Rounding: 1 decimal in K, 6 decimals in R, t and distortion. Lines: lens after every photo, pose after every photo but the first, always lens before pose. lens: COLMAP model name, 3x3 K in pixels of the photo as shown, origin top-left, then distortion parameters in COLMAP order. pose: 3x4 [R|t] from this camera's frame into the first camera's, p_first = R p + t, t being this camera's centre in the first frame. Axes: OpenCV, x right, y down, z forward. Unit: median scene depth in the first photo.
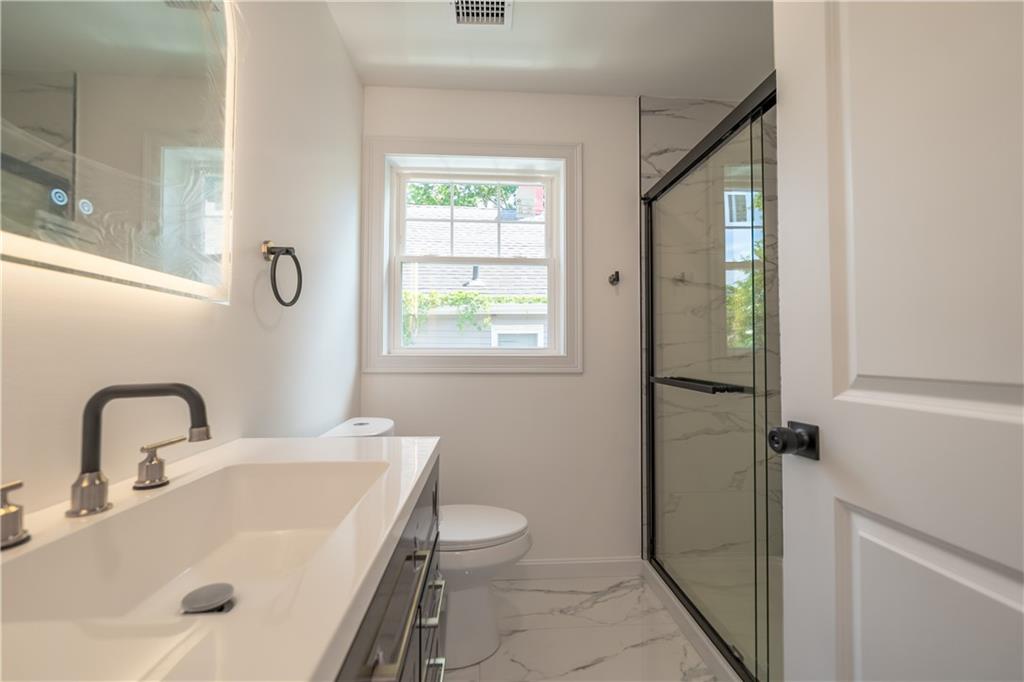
lens RADIAL K [[403.8, 0, 508.3], [0, 403.8, 337.7], [0, 0, 1]] dist [-0.000962, -0.000089]
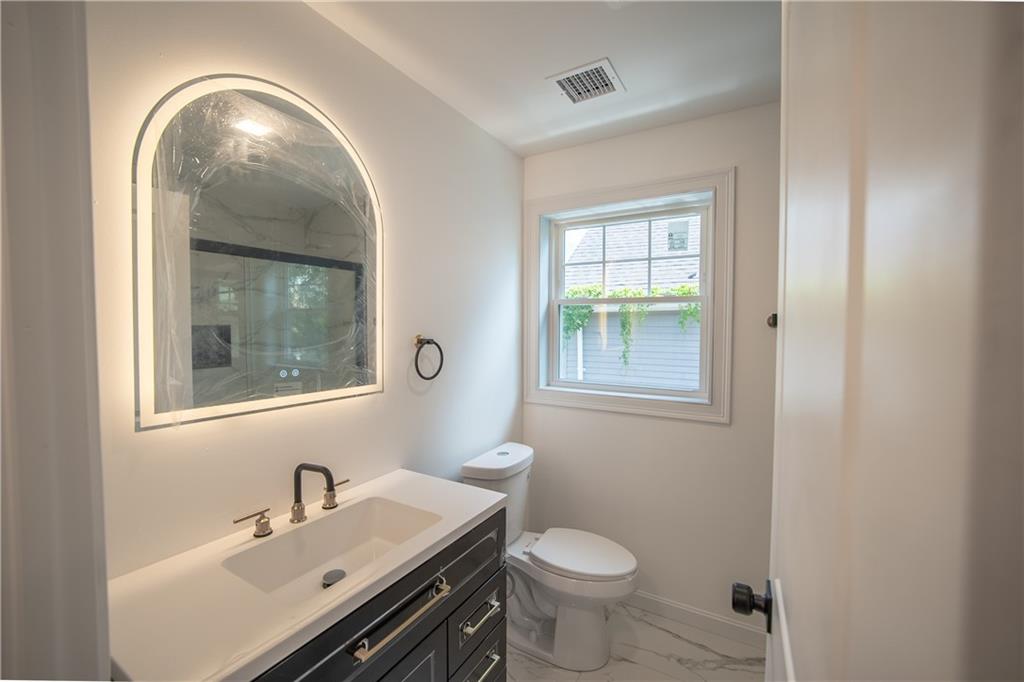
lens RADIAL K [[412.3, 0, 519.6], [0, 412.3, 339.3], [0, 0, 1]] dist [-0.011799, 0.000365]
pose [[0.838851, 0.019330, -0.544018, 0.415401], [0.012867, 0.998386, 0.055314, -0.236744], [0.544209, -0.053400, 0.837248, -0.048120]]
